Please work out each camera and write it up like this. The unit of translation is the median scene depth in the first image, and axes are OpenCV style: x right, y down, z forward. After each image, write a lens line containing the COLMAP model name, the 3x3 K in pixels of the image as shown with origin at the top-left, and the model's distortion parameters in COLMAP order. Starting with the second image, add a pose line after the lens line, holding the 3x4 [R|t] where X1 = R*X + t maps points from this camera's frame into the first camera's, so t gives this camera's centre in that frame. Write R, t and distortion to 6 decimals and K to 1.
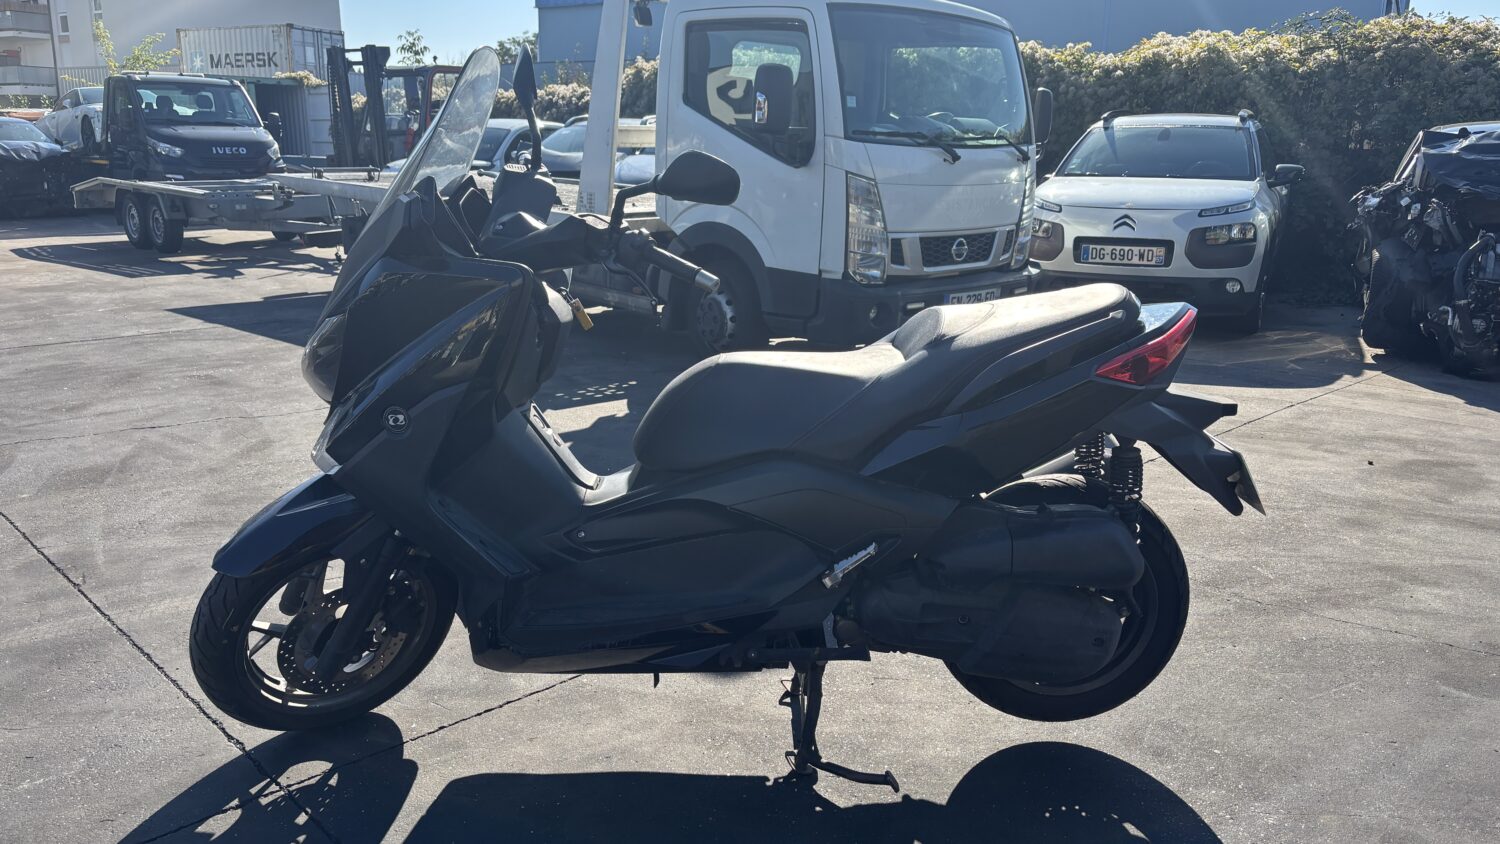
lens RADIAL K [[1142.3, 0, 748.3], [0, 1142.3, 429.7], [0, 0, 1]] dist [0.030137, -0.033183]
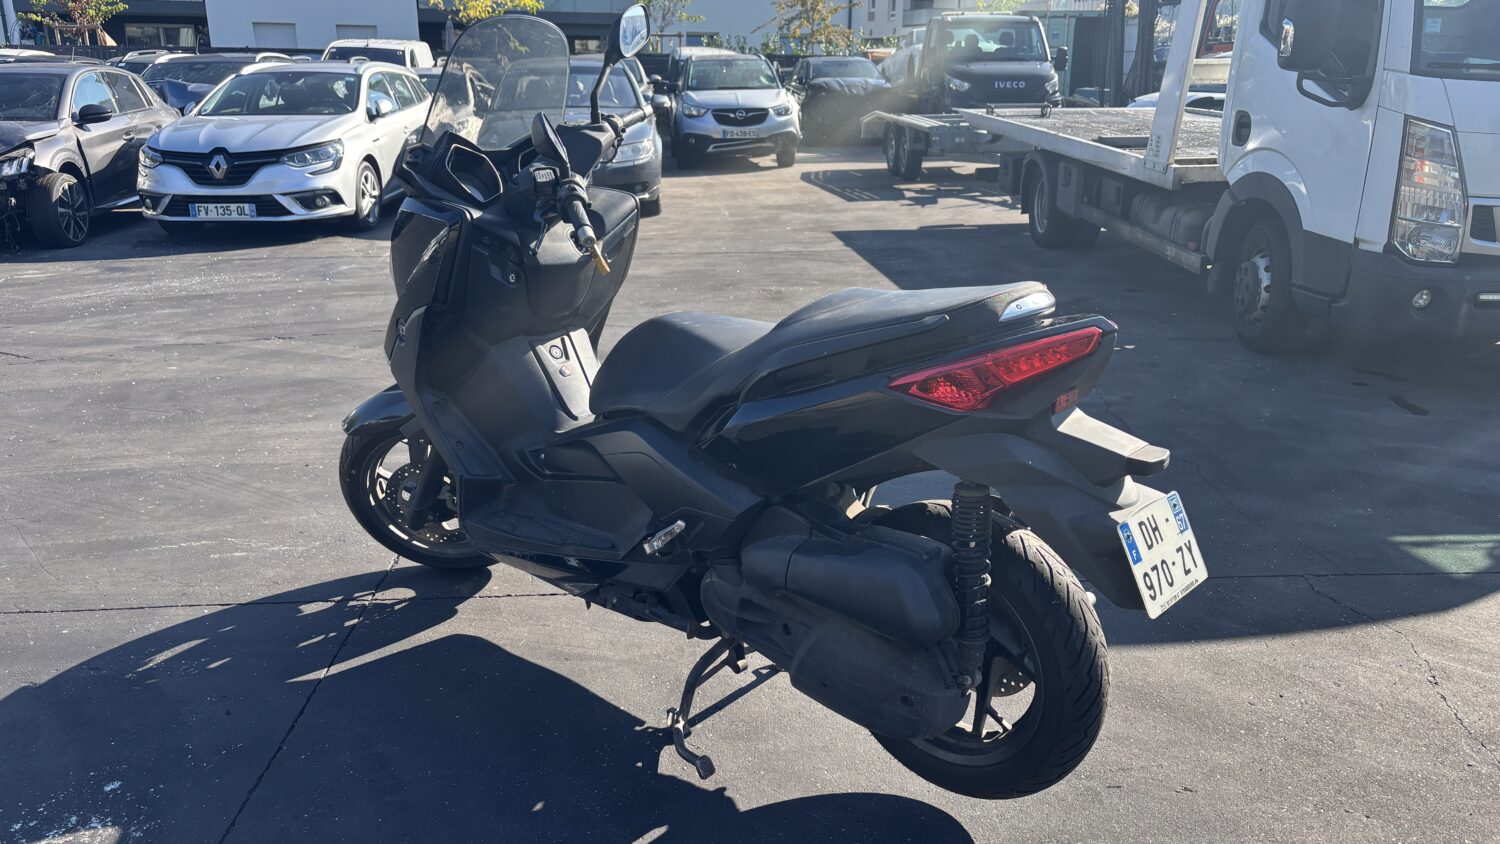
lens RADIAL K [[1142.3, 0, 740.2], [0, 1142.3, 424.1], [0, 0, 1]] dist [0.030137, -0.033183]
pose [[0.749596, 0.181355, -0.636566, 0.264466], [-0.146966, 0.983328, 0.107085, -0.032907], [0.645374, 0.013284, 0.763752, 0.099128]]
